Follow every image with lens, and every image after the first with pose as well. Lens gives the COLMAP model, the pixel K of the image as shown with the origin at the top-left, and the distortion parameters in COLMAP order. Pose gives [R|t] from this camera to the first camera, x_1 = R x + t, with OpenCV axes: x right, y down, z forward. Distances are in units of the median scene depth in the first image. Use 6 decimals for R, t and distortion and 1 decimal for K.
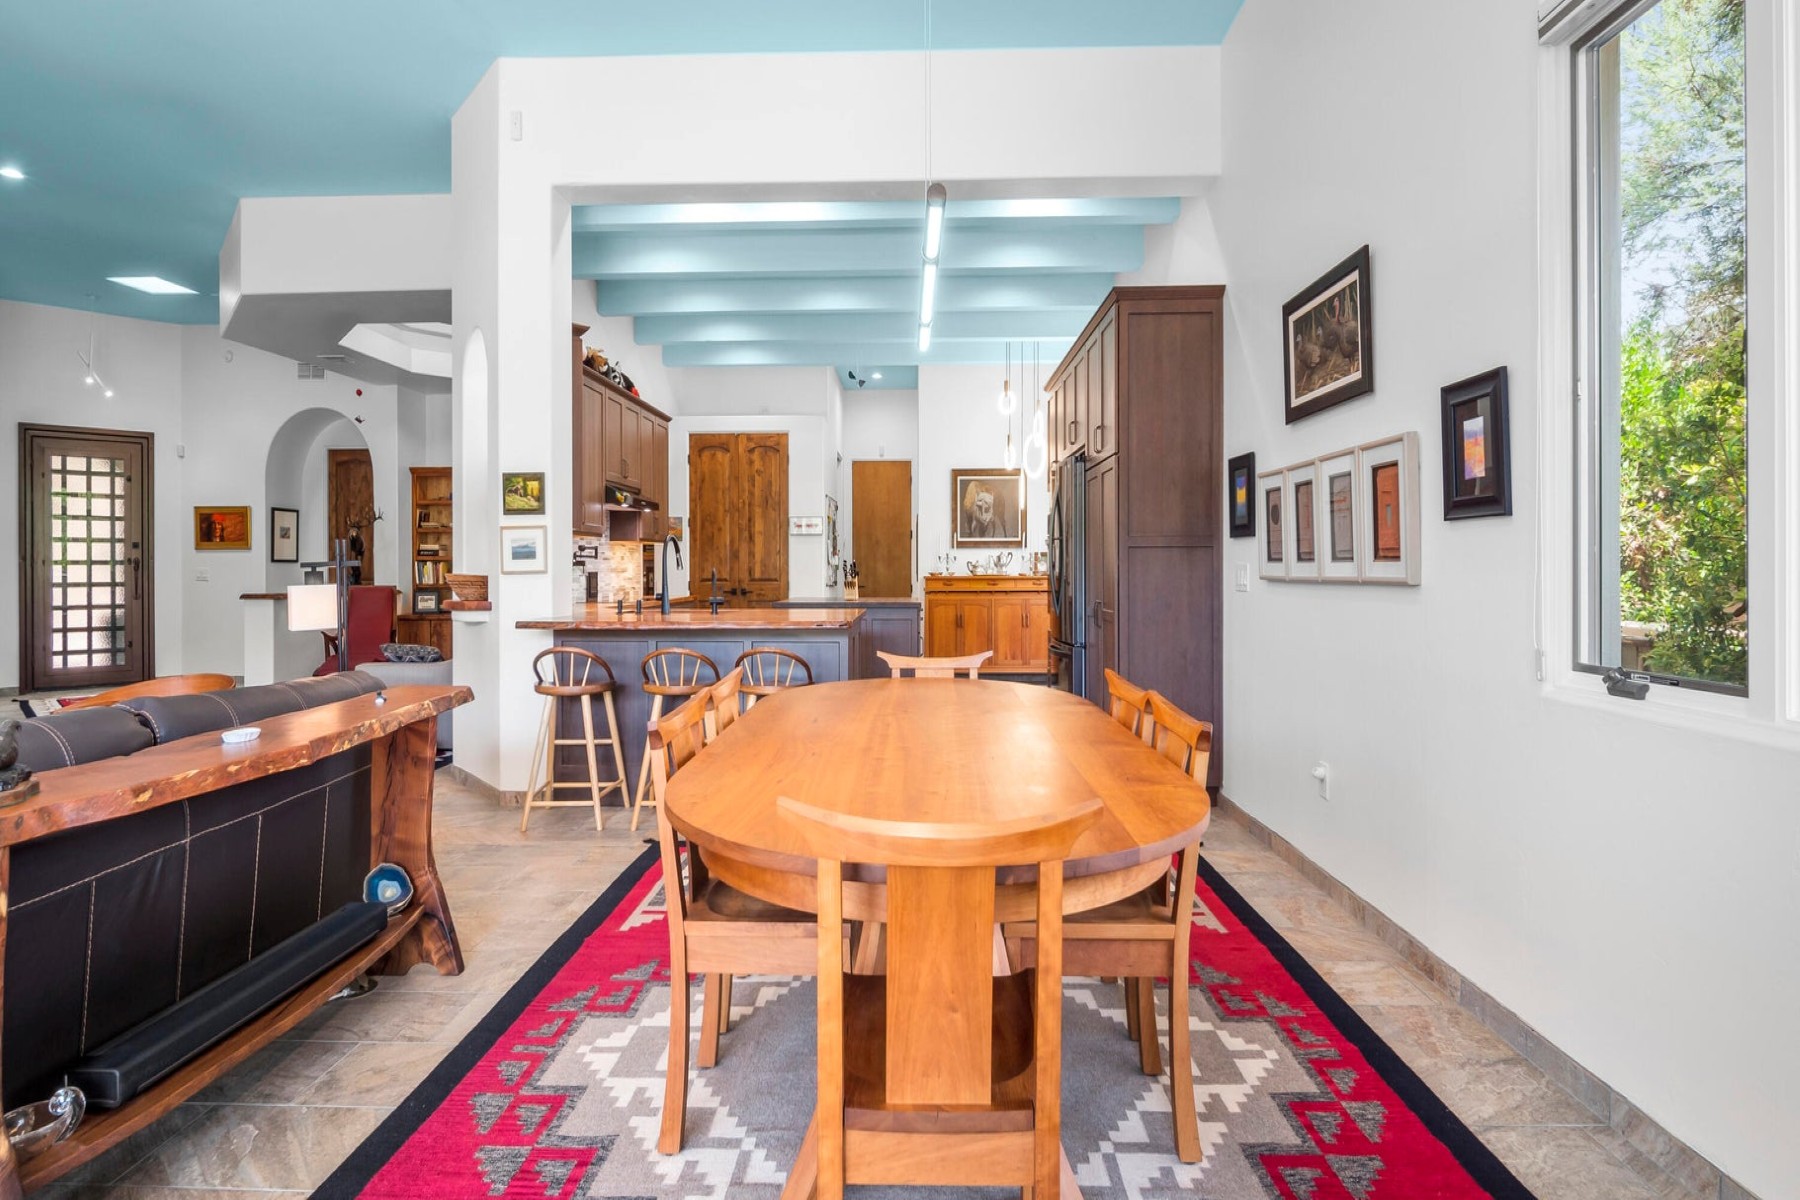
lens RADIAL K [[838.5, 0, 901.2], [0, 838.5, 566.6], [0, 0, 1]] dist [-0.005841, -0.001088]
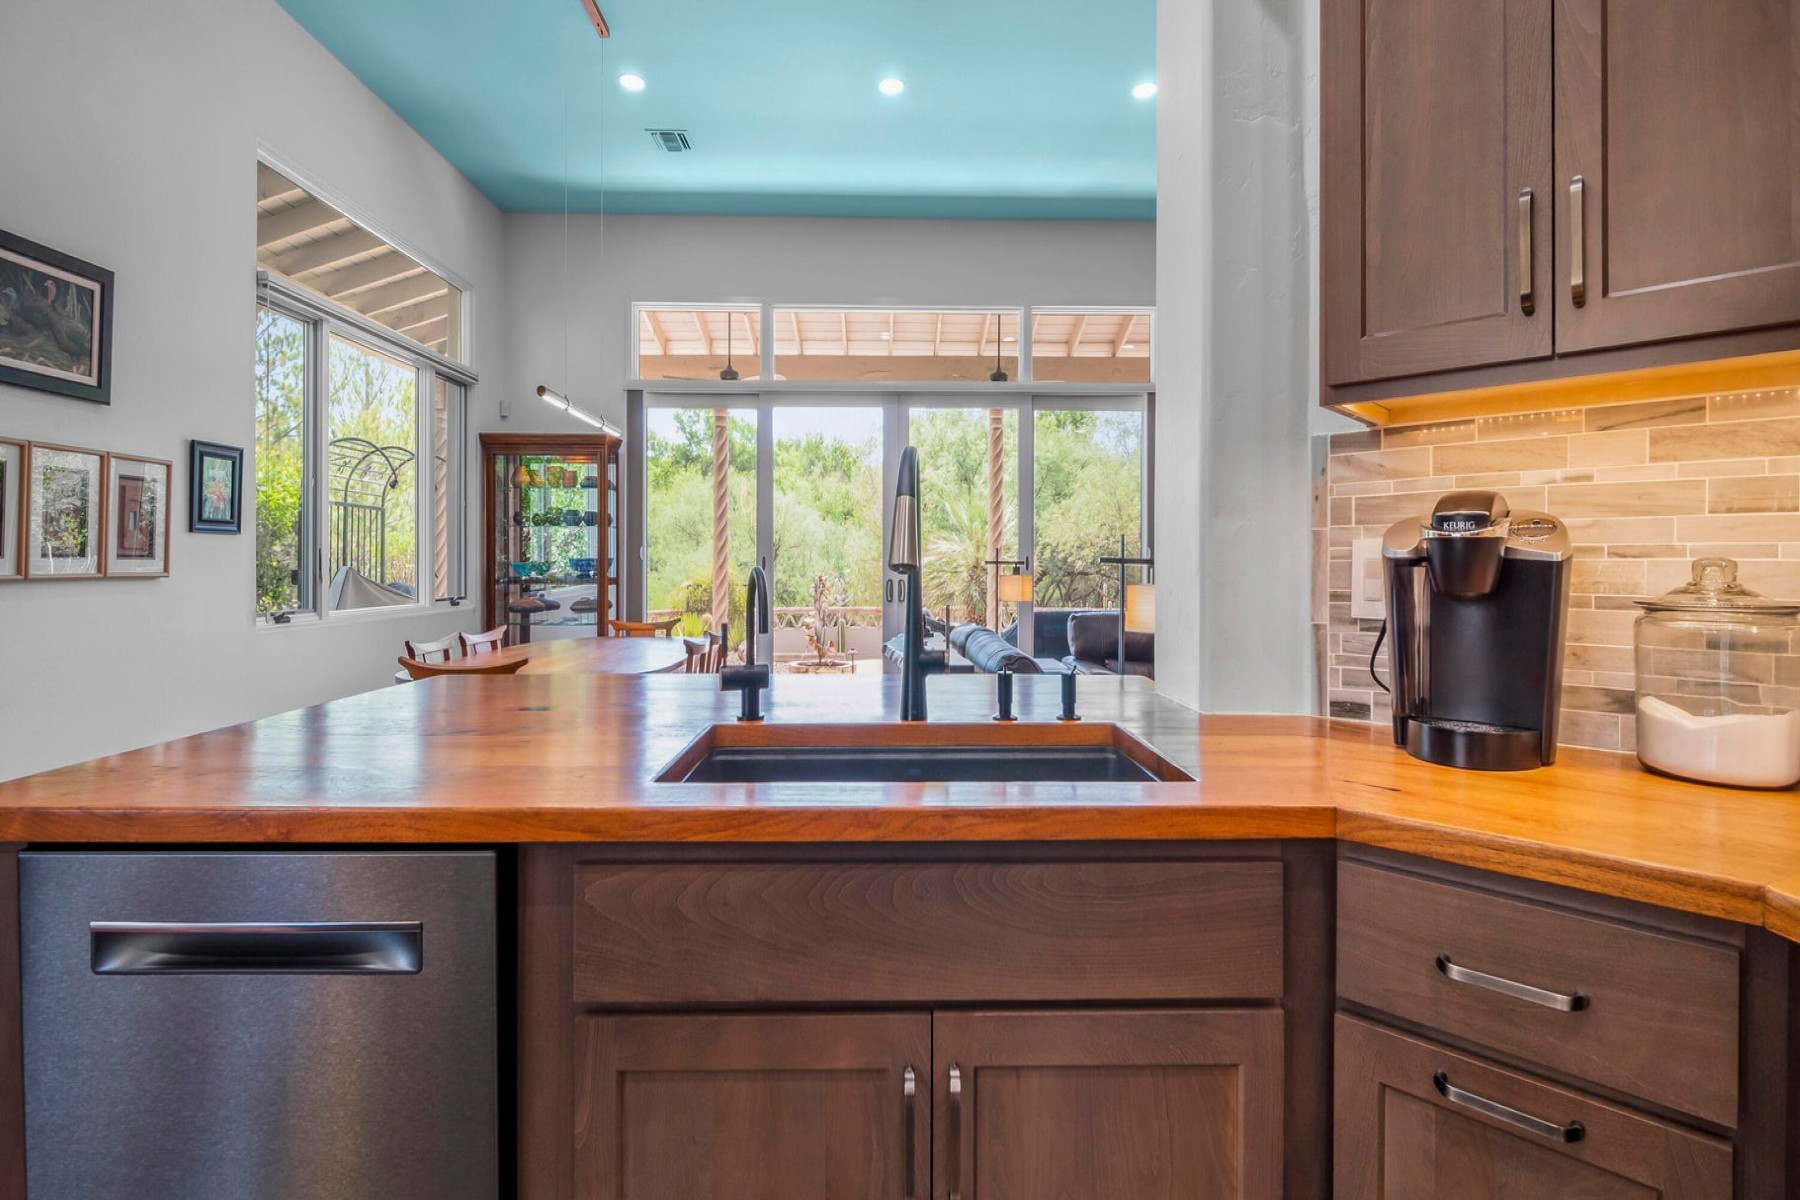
lens RADIAL K [[838.5, 0, 901.2], [0, 838.5, 566.6], [0, 0, 1]] dist [-0.005841, -0.001088]
pose [[-0.998950, -0.000233, -0.045816, -0.141629], [-0.000298, 0.999999, 0.001415, 0.000669], [0.045815, 0.001427, -0.998949, 0.697562]]
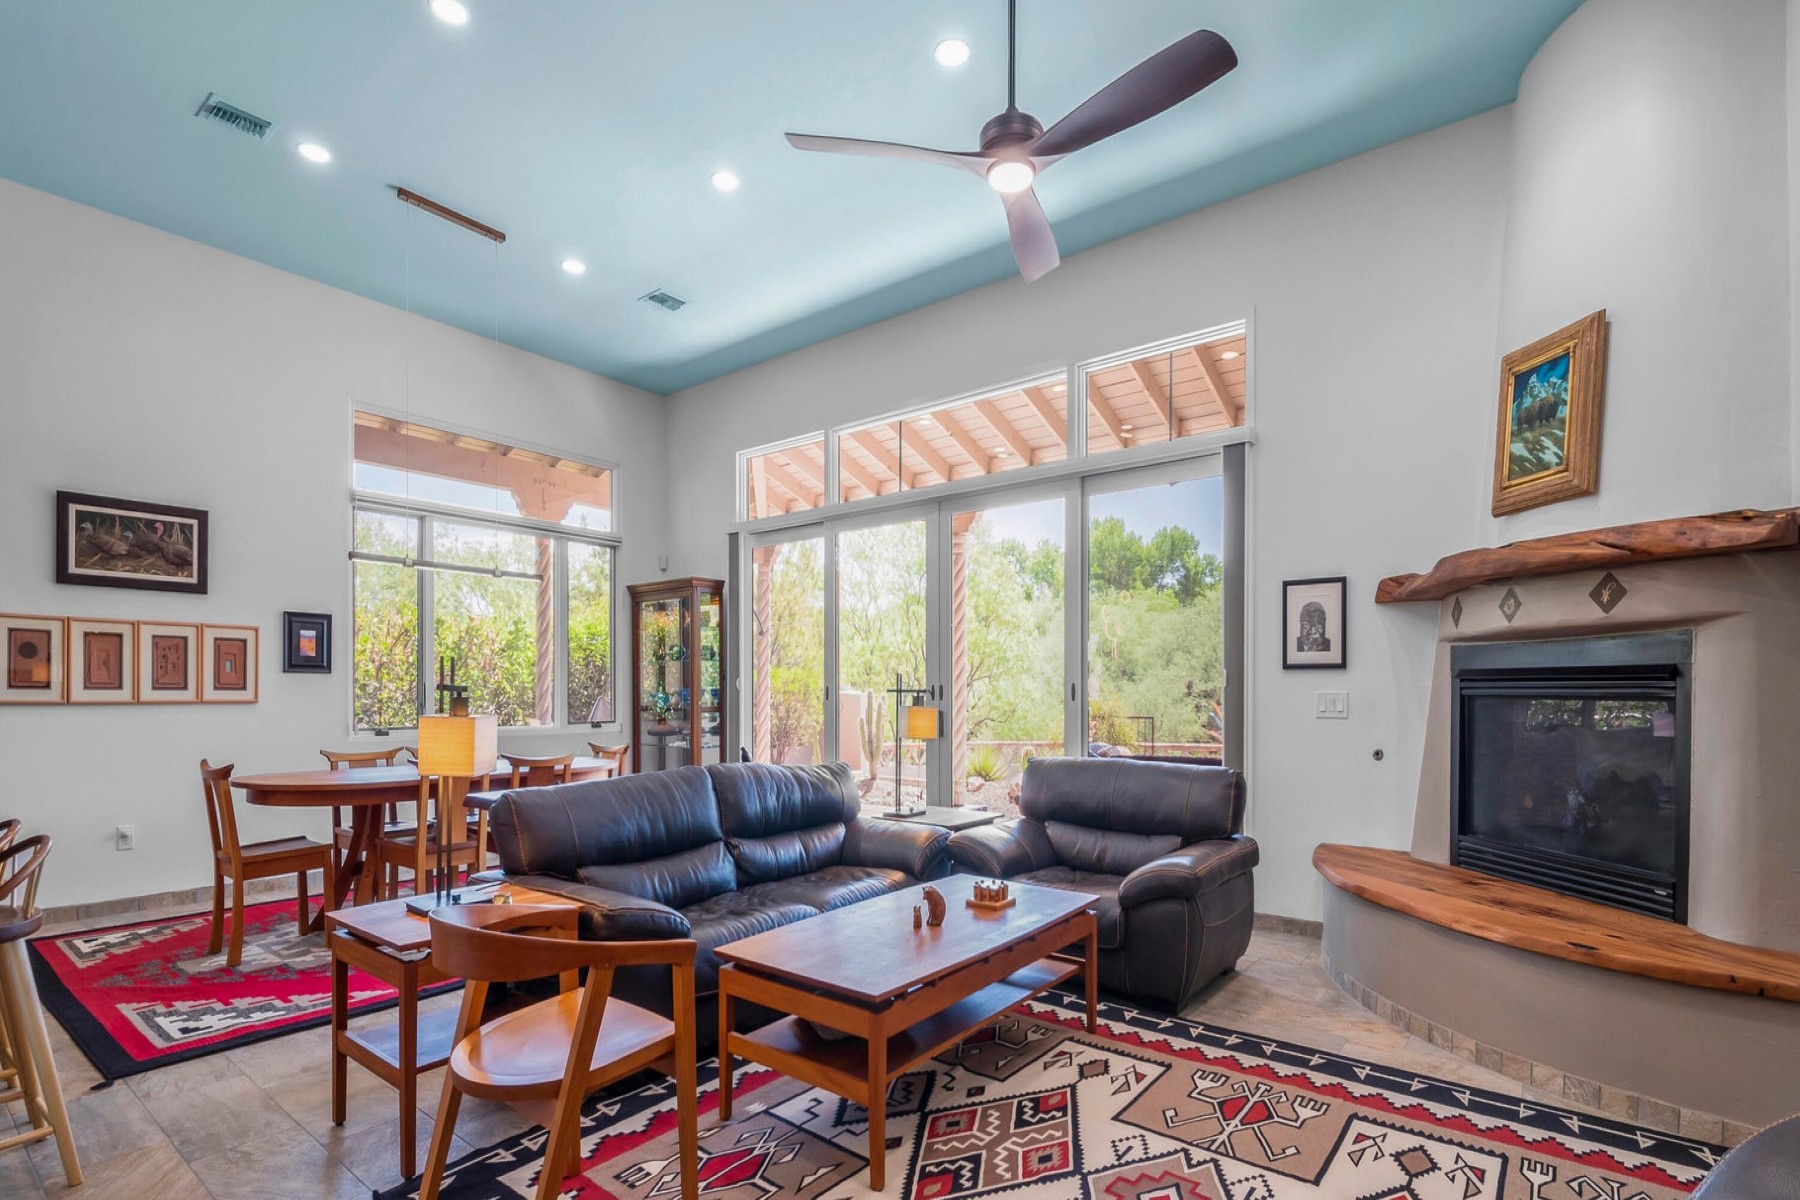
lens RADIAL K [[854.4, 0, 893.2], [0, 854.4, 696.2], [0, 0, 1]] dist [-0.003830, -0.000488]
pose [[-0.799074, -0.000628, 0.601233, -0.545882], [-0.000922, 1.000000, -0.000181, 0.001714], [-0.601233, -0.000700, -0.799074, 0.509656]]
